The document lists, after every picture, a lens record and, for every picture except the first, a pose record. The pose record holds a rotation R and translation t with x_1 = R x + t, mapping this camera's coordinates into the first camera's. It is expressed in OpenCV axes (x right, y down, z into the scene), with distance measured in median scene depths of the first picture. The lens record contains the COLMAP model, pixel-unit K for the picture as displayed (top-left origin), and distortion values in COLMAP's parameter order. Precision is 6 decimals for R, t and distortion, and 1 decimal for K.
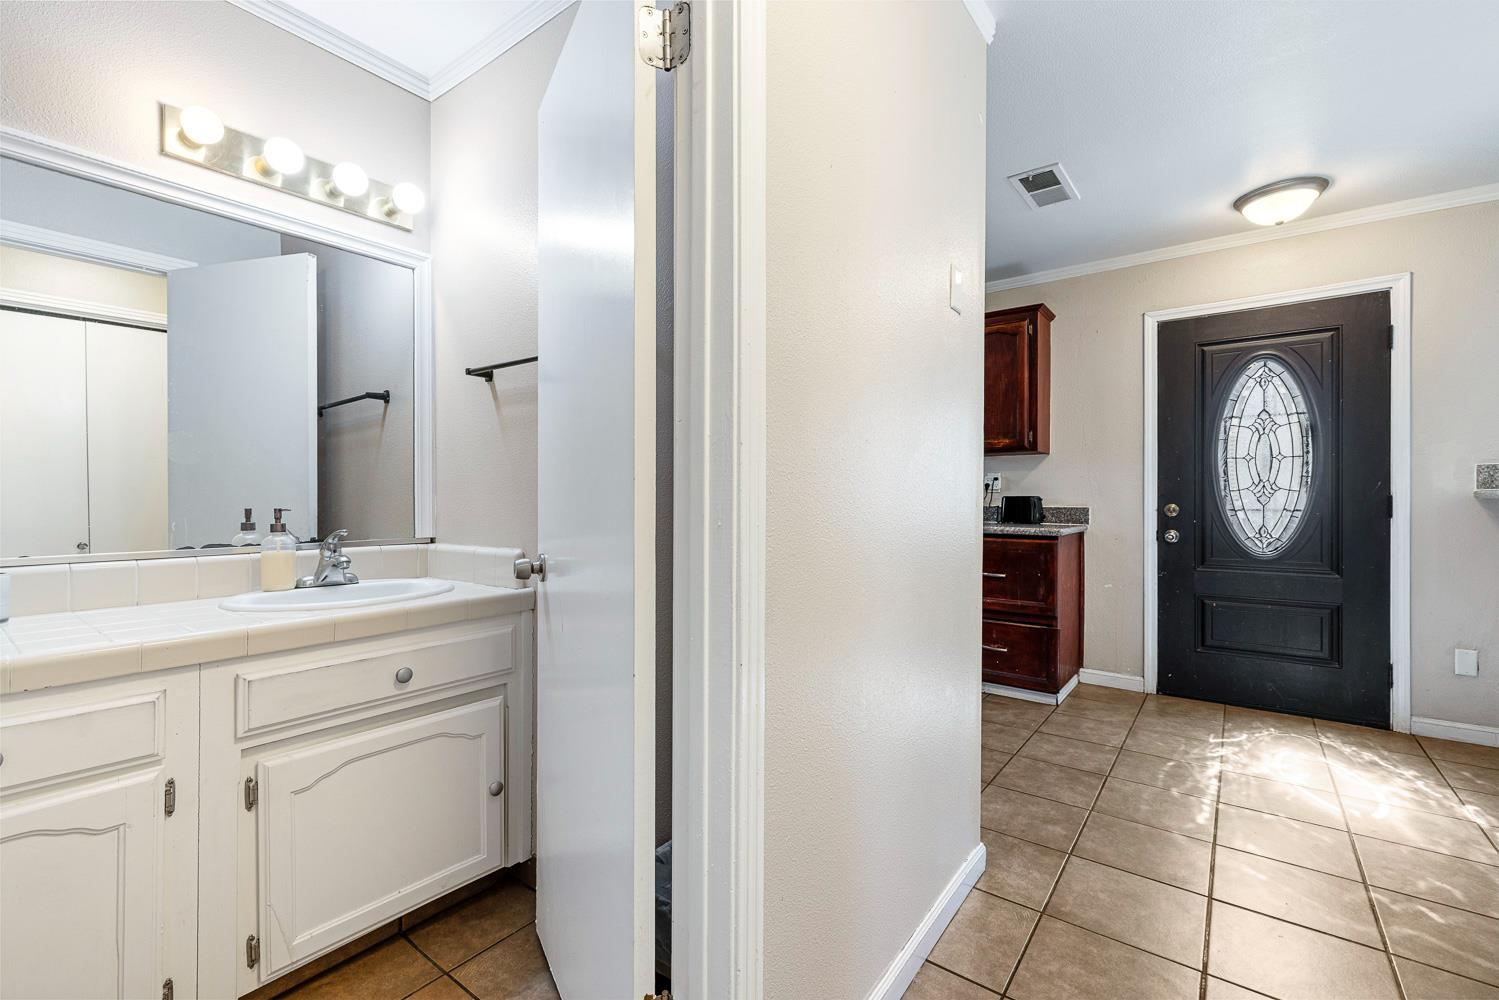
lens RADIAL K [[644.4, 0, 749.5], [0, 644.4, 500.0], [0, 0, 1]] dist [-0.000488, 0.000108]
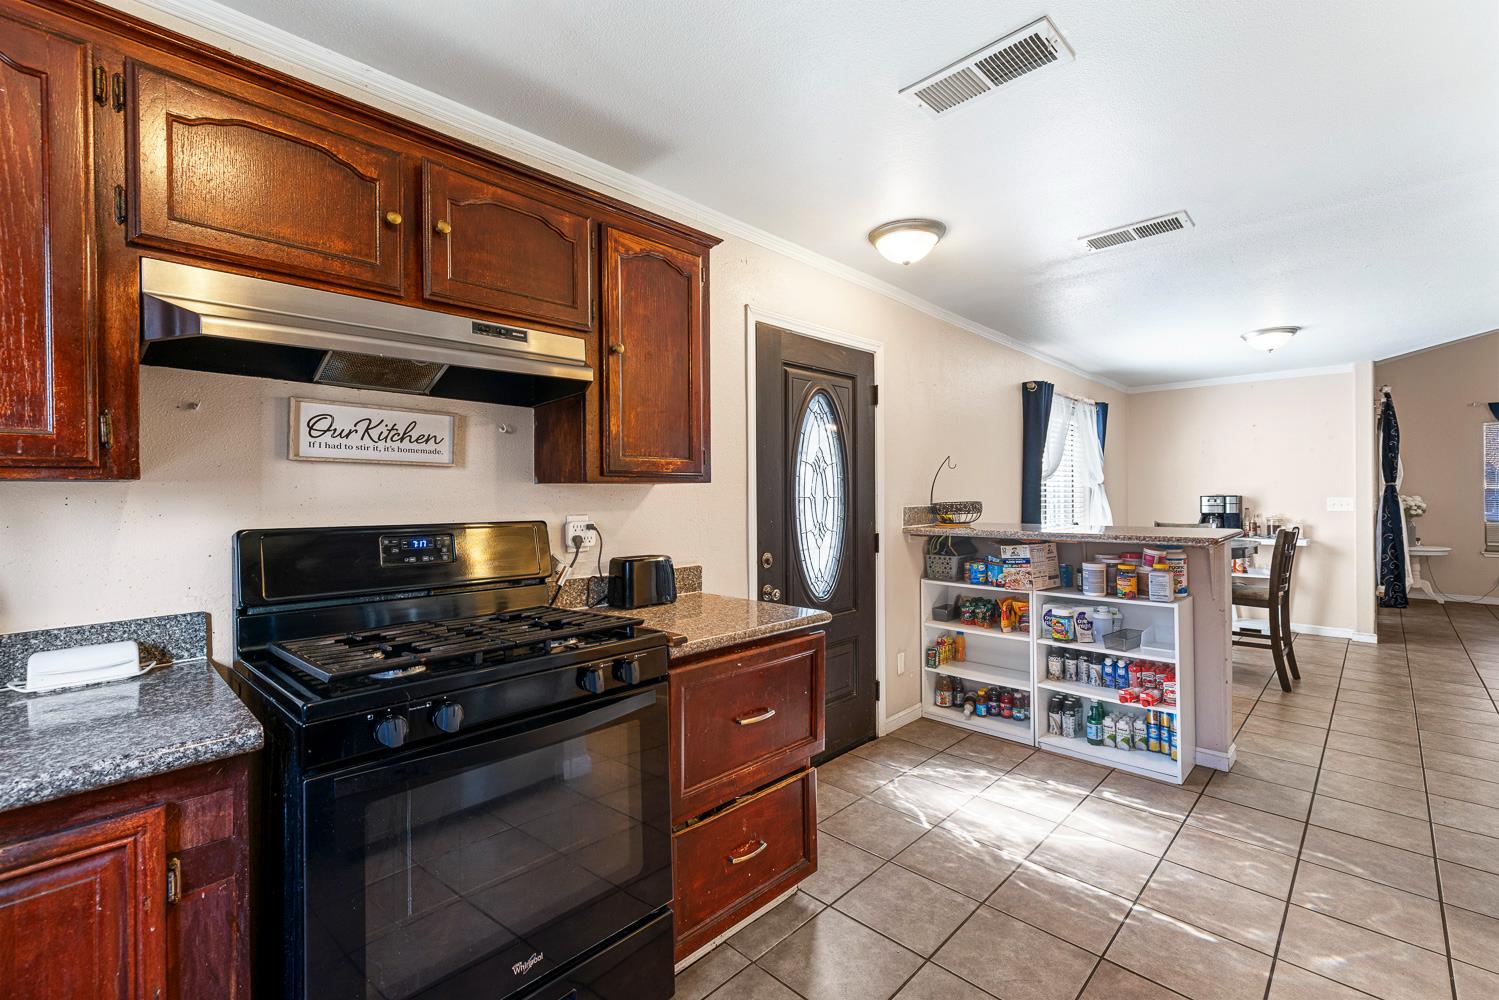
lens RADIAL K [[644.4, 0, 749.5], [0, 644.4, 500.0], [0, 0, 1]] dist [-0.000488, 0.000108]
pose [[0.125939, -0.009685, 0.991991, -0.177606], [0.007989, 0.999930, 0.008748, -0.081121], [-0.992006, 0.006824, 0.126008, 1.112785]]
